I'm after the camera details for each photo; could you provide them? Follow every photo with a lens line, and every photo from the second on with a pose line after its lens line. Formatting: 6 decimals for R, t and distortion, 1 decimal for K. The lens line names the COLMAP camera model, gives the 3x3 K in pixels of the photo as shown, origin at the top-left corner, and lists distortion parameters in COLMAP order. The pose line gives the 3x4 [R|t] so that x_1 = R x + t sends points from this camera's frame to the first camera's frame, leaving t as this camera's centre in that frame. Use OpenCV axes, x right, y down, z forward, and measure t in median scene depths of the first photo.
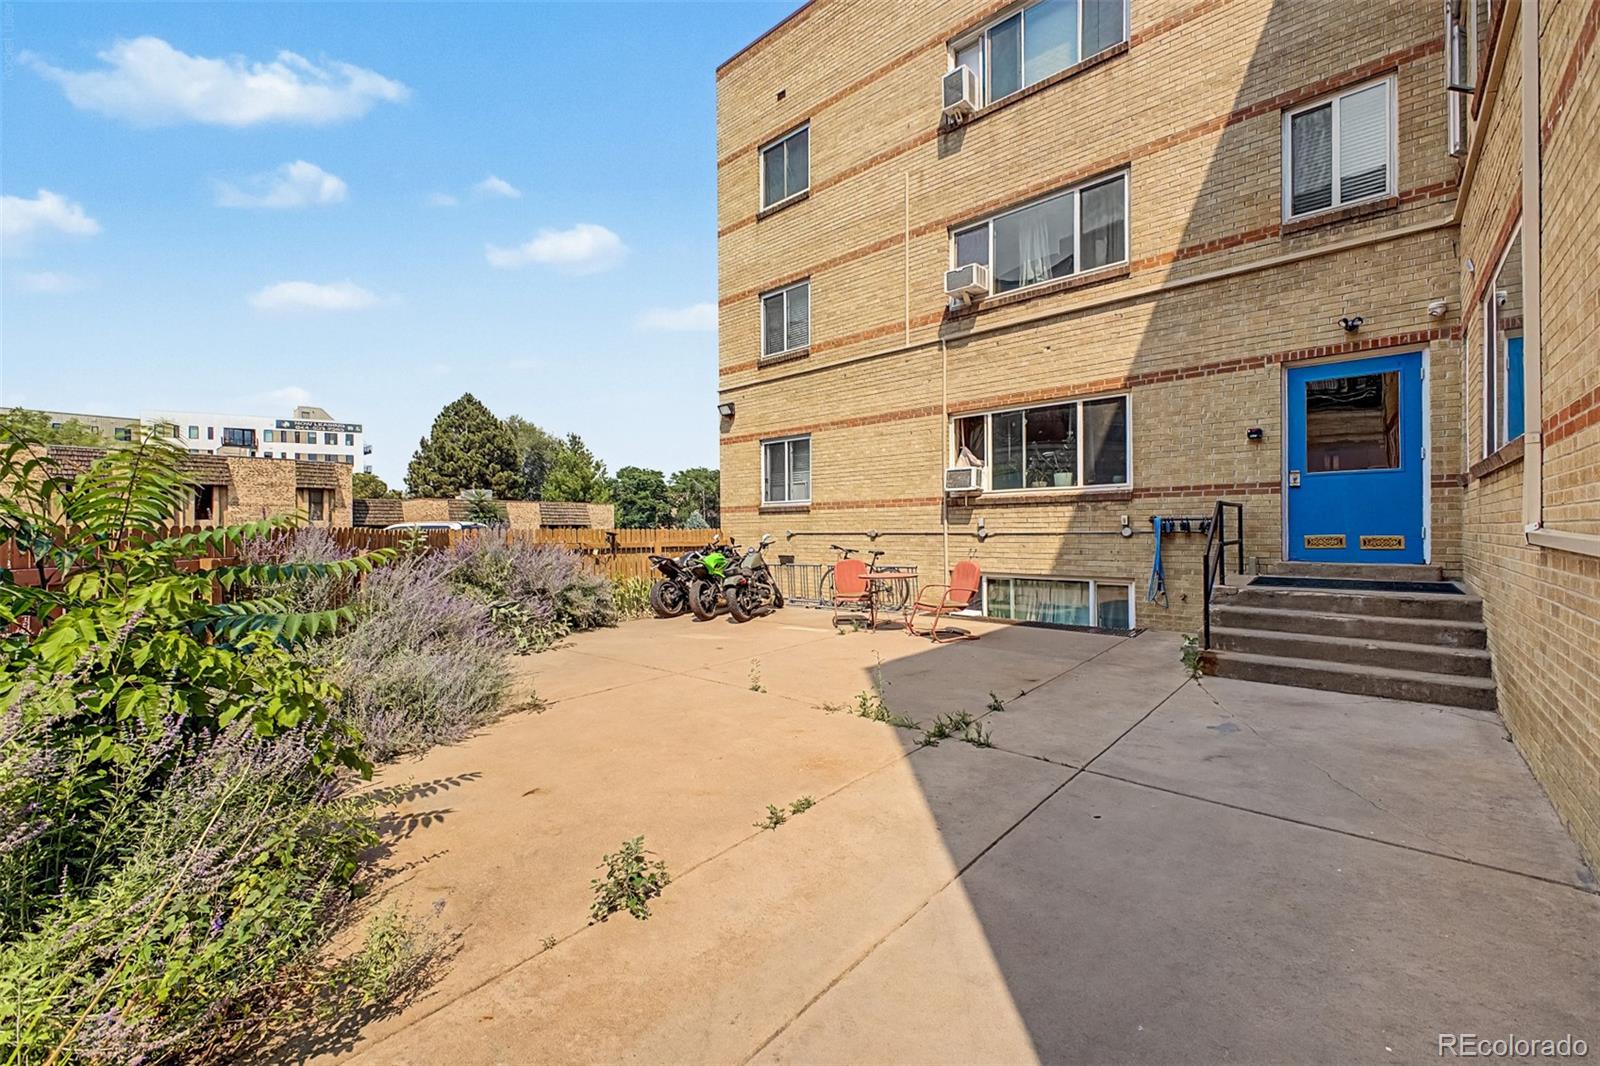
lens RADIAL K [[646.2, 0, 788.4], [0, 646.2, 531.6], [0, 0, 1]] dist [0.000379, -0.000415]
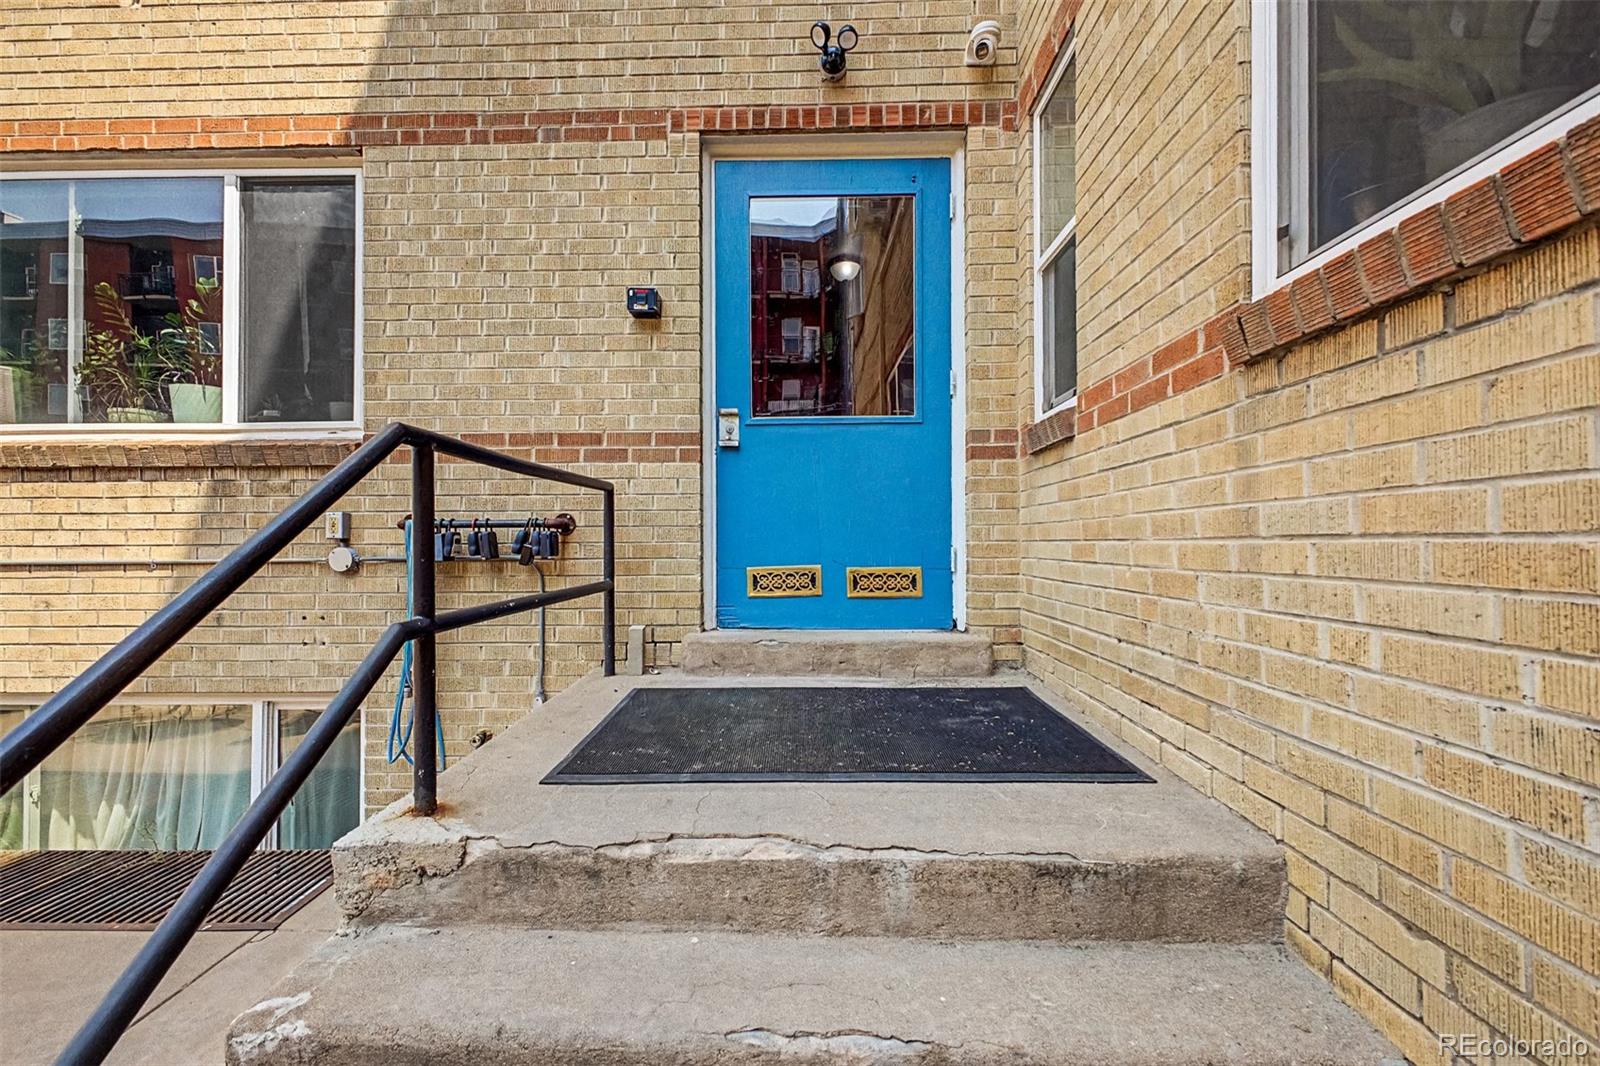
lens RADIAL K [[646.2, 0, 800.3], [0, 646.2, 535.9], [0, 0, 1]] dist [0.000379, -0.000415]
pose [[0.754688, 0.007621, 0.656039, 0.525756], [0.000126, 0.999931, -0.011761, -0.008377], [-0.656083, 0.008958, 0.754635, 0.632844]]
